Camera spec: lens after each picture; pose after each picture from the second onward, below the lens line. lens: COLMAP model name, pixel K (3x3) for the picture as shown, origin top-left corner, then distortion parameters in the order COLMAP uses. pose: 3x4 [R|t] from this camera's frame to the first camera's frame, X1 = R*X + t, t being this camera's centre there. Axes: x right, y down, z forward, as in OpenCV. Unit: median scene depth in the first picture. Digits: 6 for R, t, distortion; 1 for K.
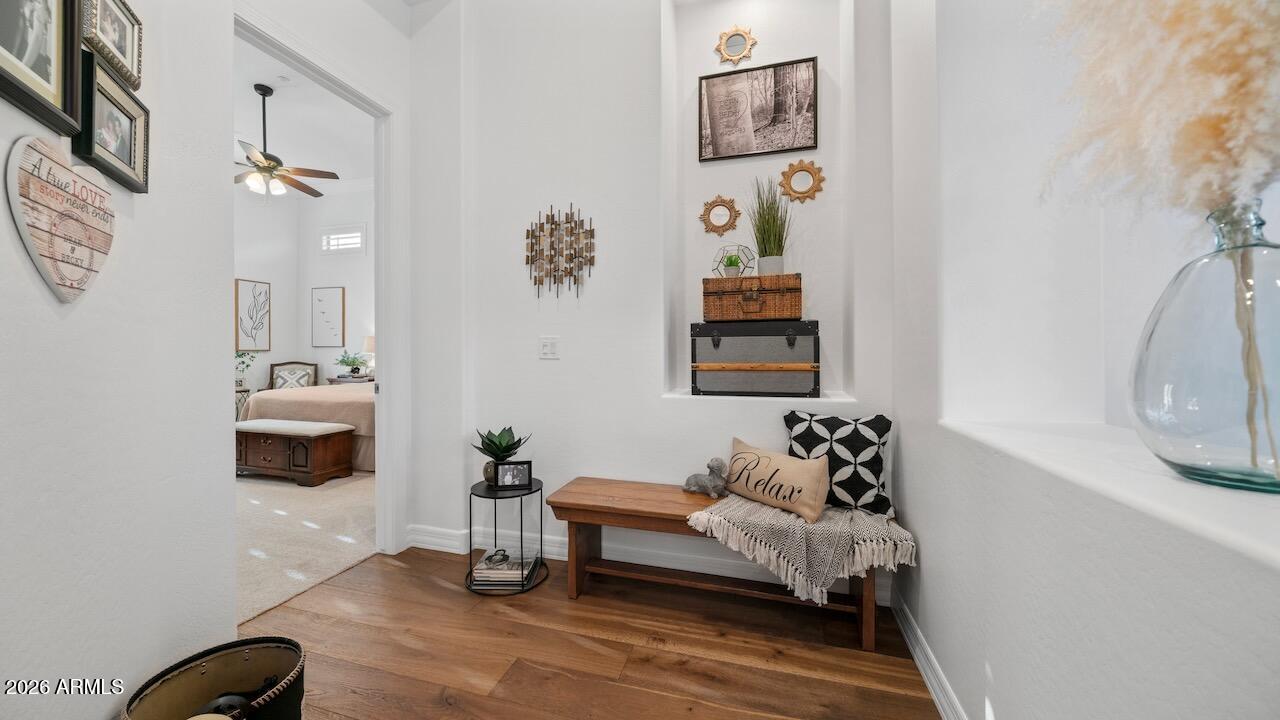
lens RADIAL K [[466.6, 0, 627.5], [0, 466.6, 350.4], [0, 0, 1]] dist [0.001216, 0.000049]
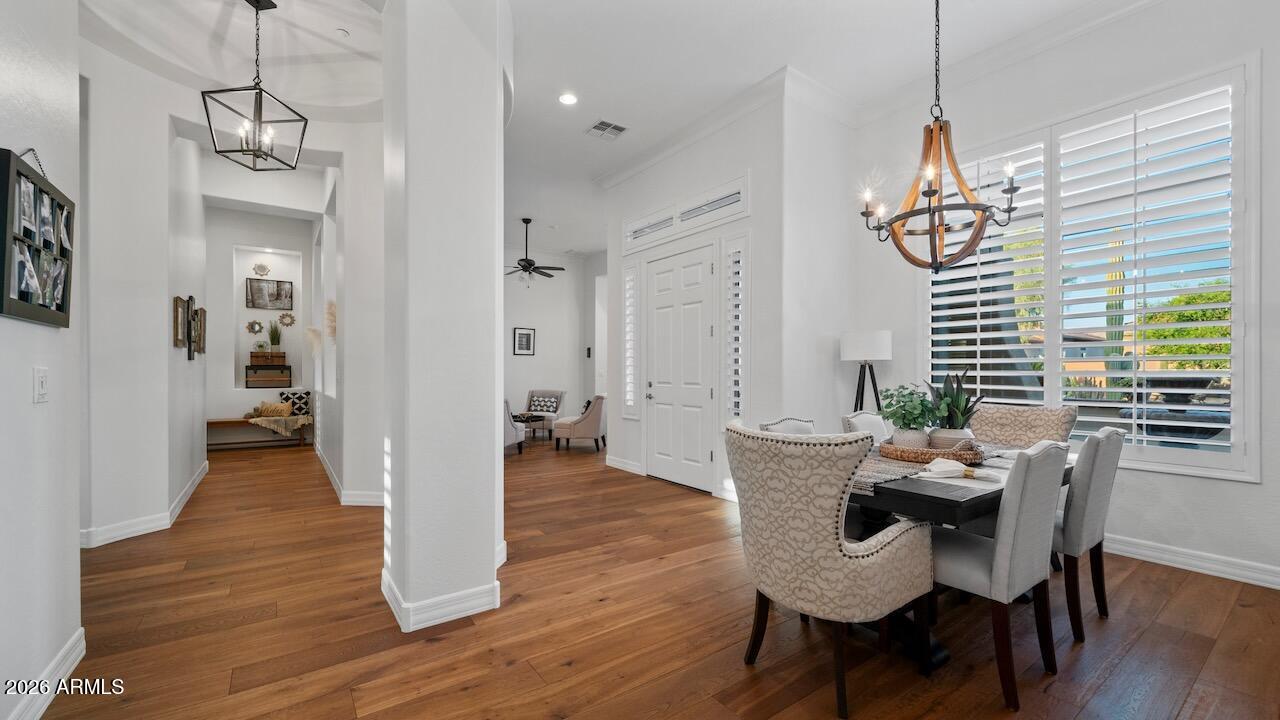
lens RADIAL K [[519.3, 0, 637.7], [0, 519.3, 368.8], [0, 0, 1]] dist [-0.006035, 0.001123]
pose [[0.618401, 0.002435, 0.785859, -0.940367], [-0.003104, 0.999995, -0.000656, -0.043495], [-0.785857, -0.002033, 0.618406, -3.127677]]
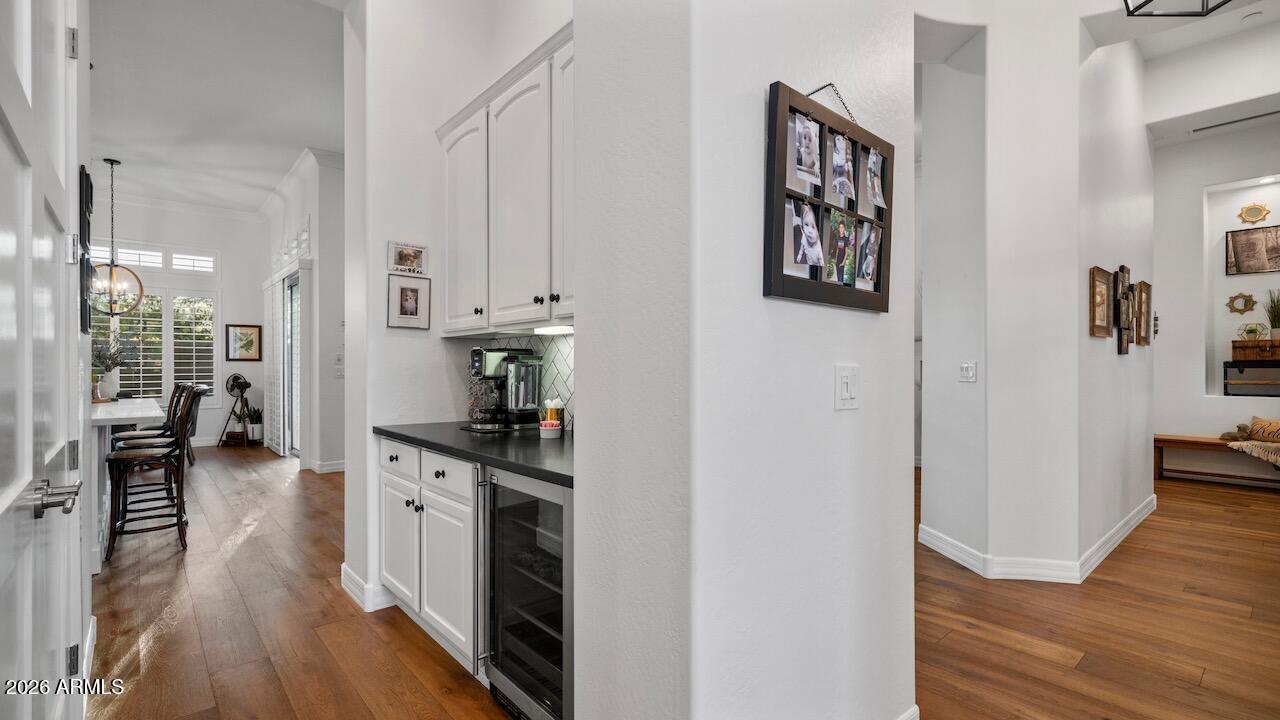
lens RADIAL K [[583.0, 0, 618.8], [0, 583.0, 367.1], [0, 0, 1]] dist [-0.001861, 0.002307]
pose [[0.842734, 0.002420, -0.538325, -0.731066], [-0.000258, 0.999992, 0.004093, -0.042889], [0.538331, -0.003311, 0.842727, -2.628255]]
